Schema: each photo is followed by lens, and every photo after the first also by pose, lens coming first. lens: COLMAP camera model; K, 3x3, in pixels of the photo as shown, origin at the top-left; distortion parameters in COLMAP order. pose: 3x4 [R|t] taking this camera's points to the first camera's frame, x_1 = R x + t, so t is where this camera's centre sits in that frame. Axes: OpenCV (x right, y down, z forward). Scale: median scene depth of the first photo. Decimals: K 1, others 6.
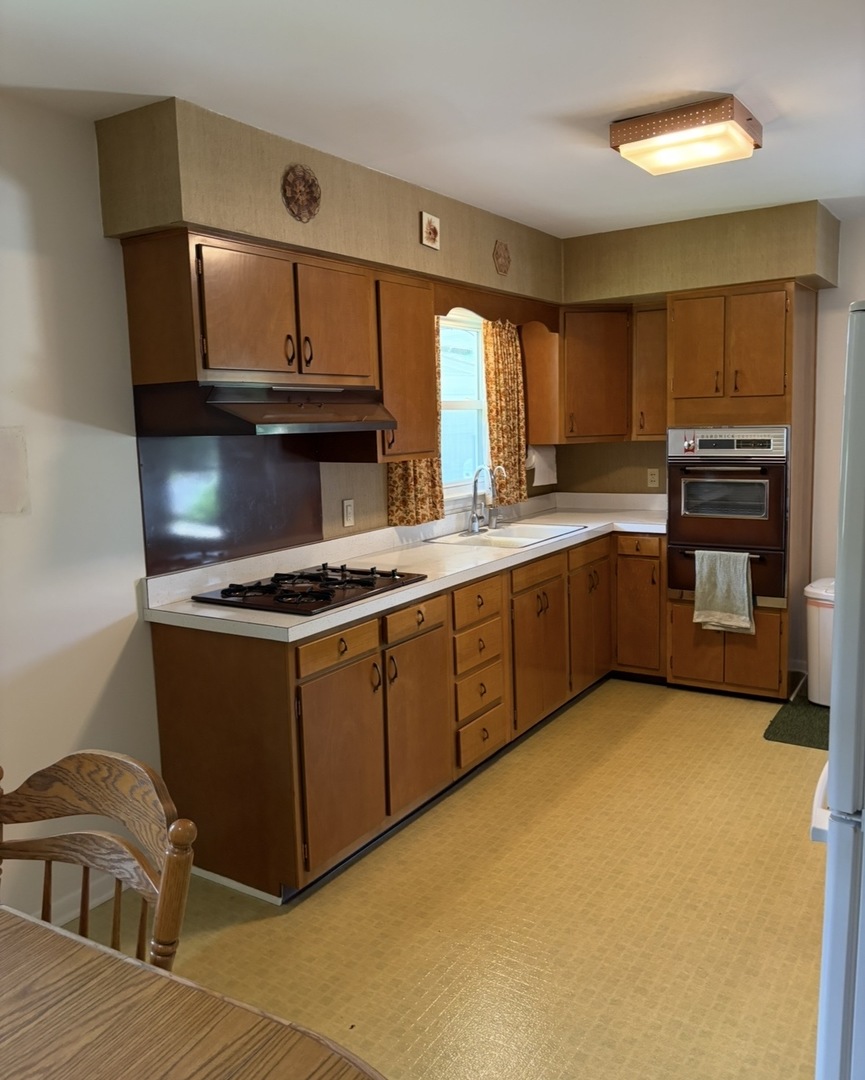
lens RADIAL K [[886.7, 0, 423.4], [0, 886.7, 523.4], [0, 0, 1]] dist [0.021693, 0.020832]
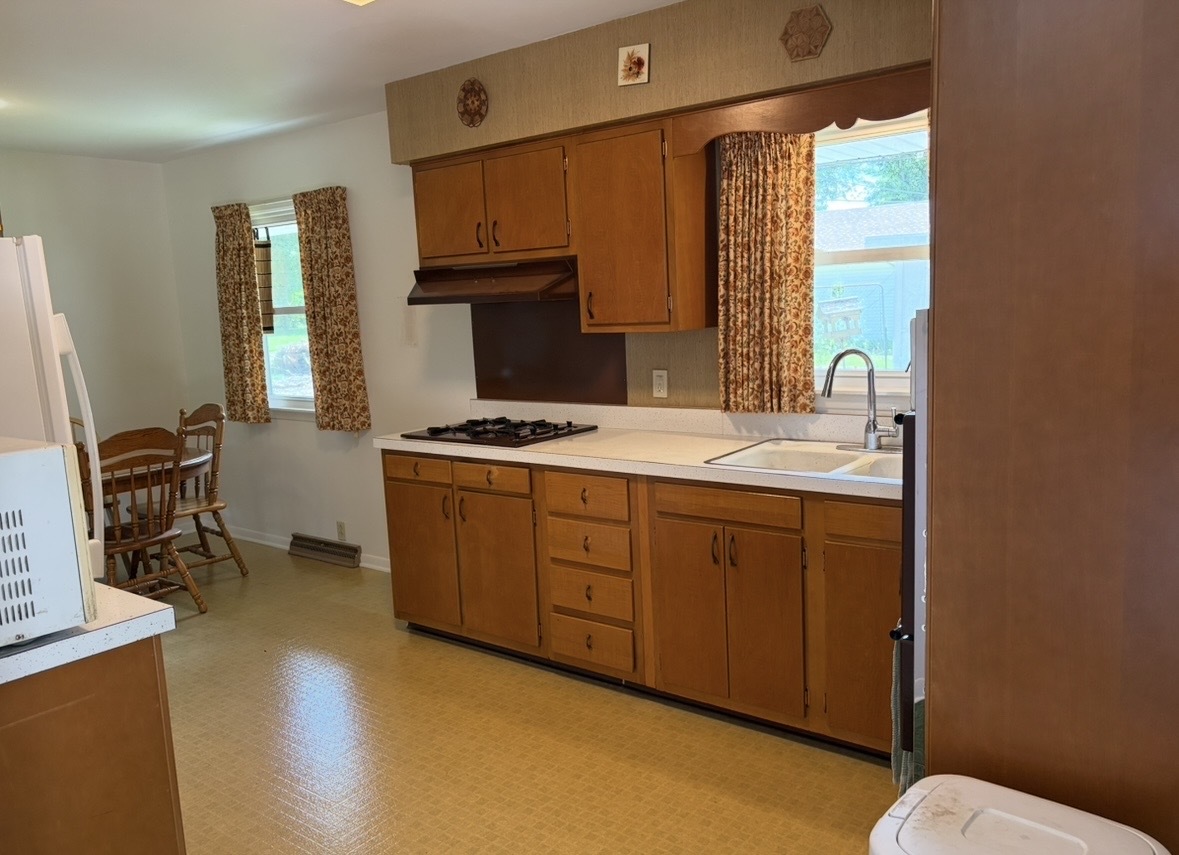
lens RADIAL K [[905.0, 0, 585.8], [0, 905.0, 441.8], [0, 0, 1]] dist [0.031834, -0.008861]
pose [[-0.083926, 0.192500, -0.977701, 1.073283], [-0.071607, 0.977461, 0.198600, -0.166985], [0.993896, 0.086677, -0.068250, 1.199680]]
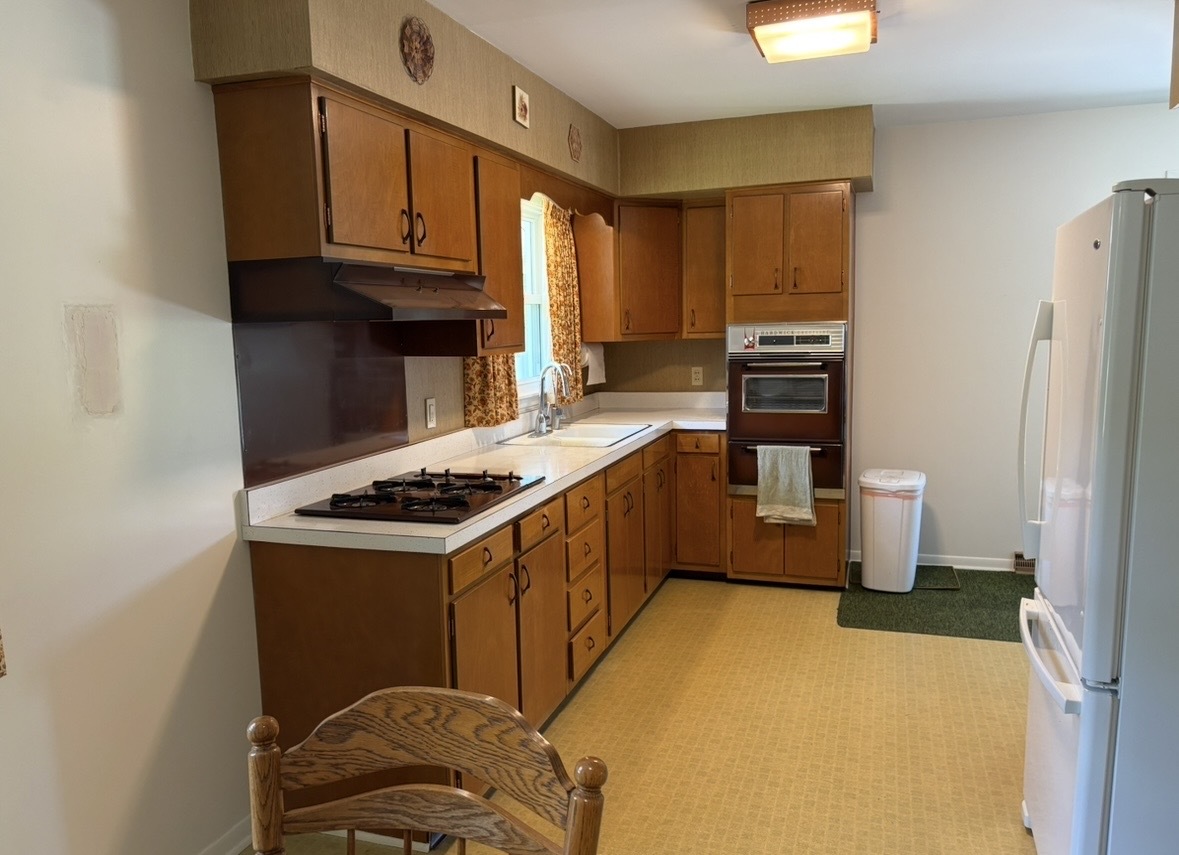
lens RADIAL K [[905.0, 0, 587.9], [0, 905.0, 434.4], [0, 0, 1]] dist [0.031834, -0.008861]
pose [[0.967892, -0.024165, 0.250201, -0.196160], [0.023619, 0.999708, 0.005186, 0.010937], [-0.250253, 0.000890, 0.968180, 0.073021]]
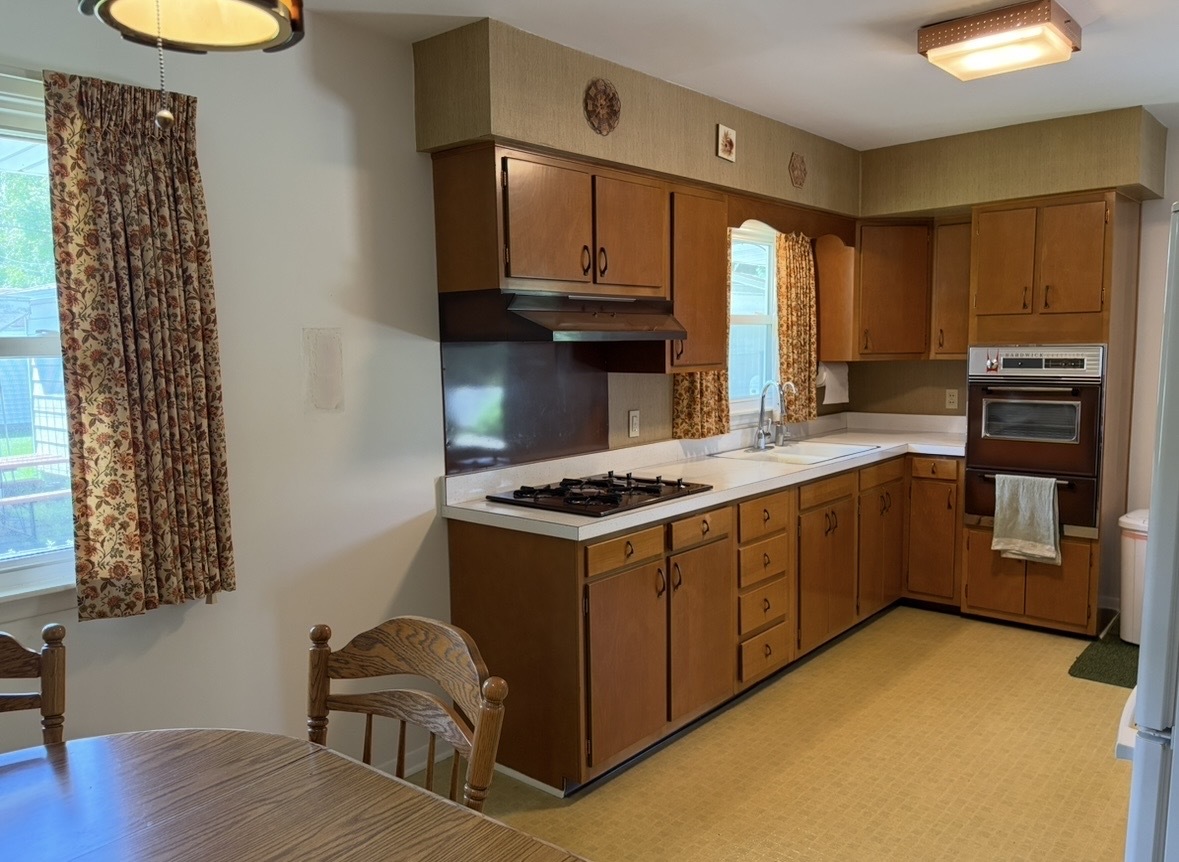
lens RADIAL K [[906.8, 0, 586.3], [0, 906.8, 440.9], [0, 0, 1]] dist [0.039085, -0.013956]
pose [[0.991715, 0.028519, -0.125248, -0.011934], [-0.029566, 0.999542, -0.006506, 0.019731], [0.125005, 0.010155, 0.992104, -0.037831]]
